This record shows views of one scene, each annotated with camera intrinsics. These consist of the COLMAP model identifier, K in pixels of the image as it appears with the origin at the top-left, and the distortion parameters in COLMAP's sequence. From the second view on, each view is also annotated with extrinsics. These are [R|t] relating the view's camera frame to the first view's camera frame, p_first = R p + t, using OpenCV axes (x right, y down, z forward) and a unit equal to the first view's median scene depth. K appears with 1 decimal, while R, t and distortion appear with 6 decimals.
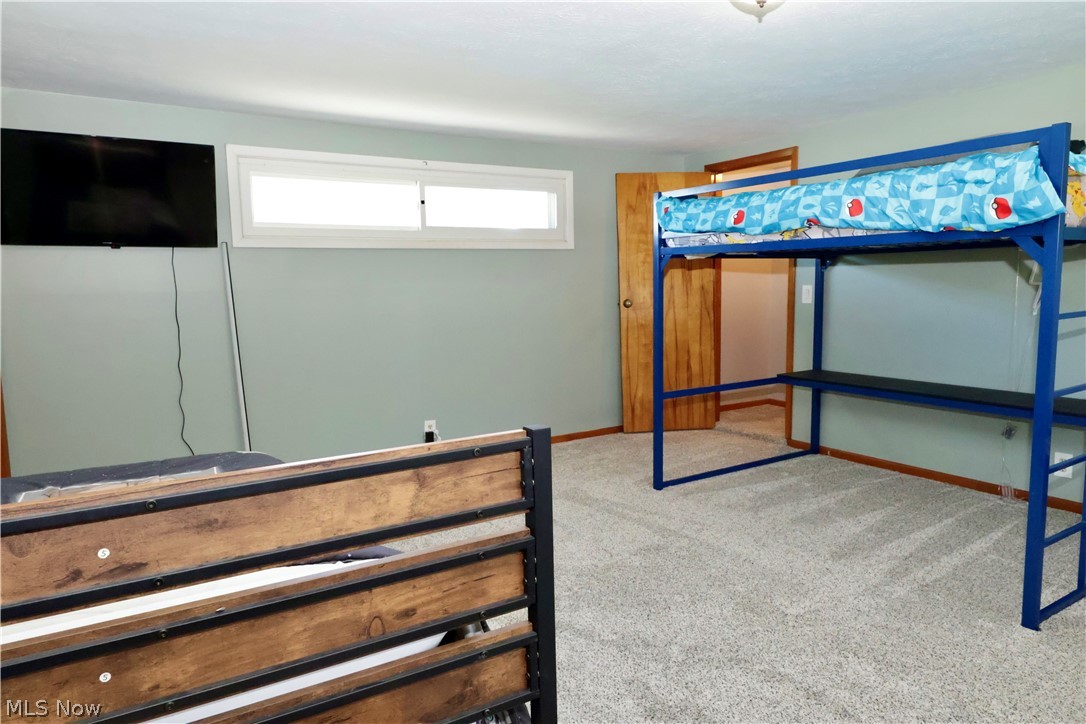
lens RADIAL K [[707.5, 0, 552.6], [0, 707.5, 364.0], [0, 0, 1]] dist [-0.000931, -0.003901]
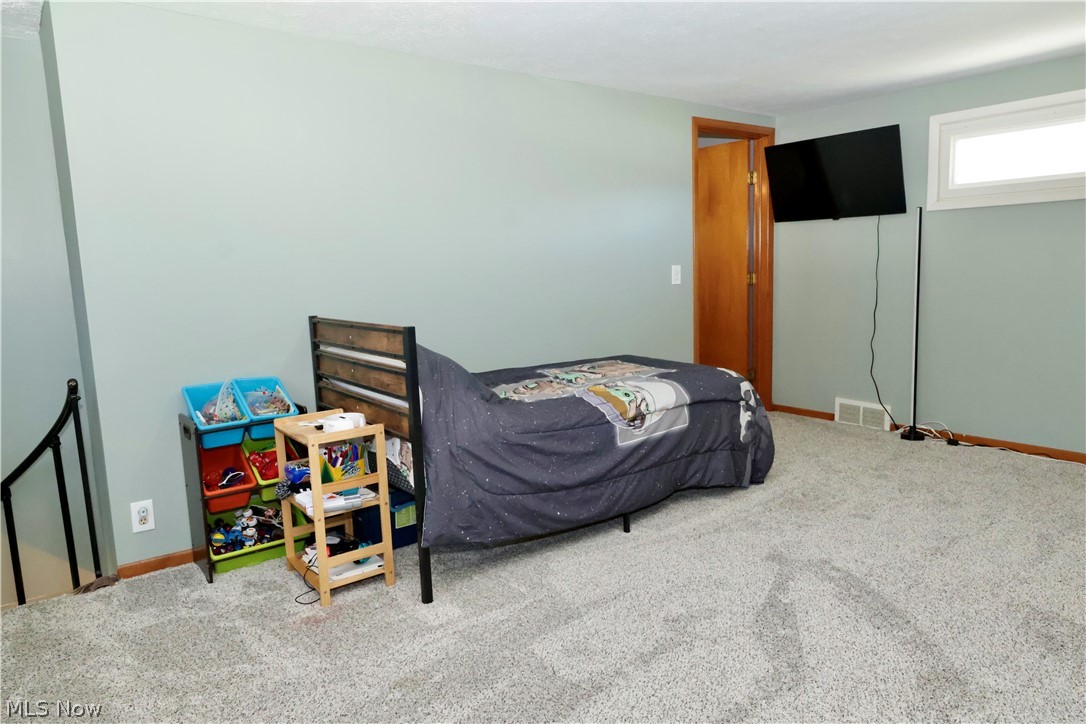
lens RADIAL K [[707.5, 0, 553.3], [0, 707.5, 361.6], [0, 0, 1]] dist [-0.000931, -0.003901]
pose [[0.086996, 0.149979, -0.984854, 1.292722], [-0.079903, 0.986468, 0.143166, -0.092734], [0.992999, 0.066238, 0.097802, 0.695377]]
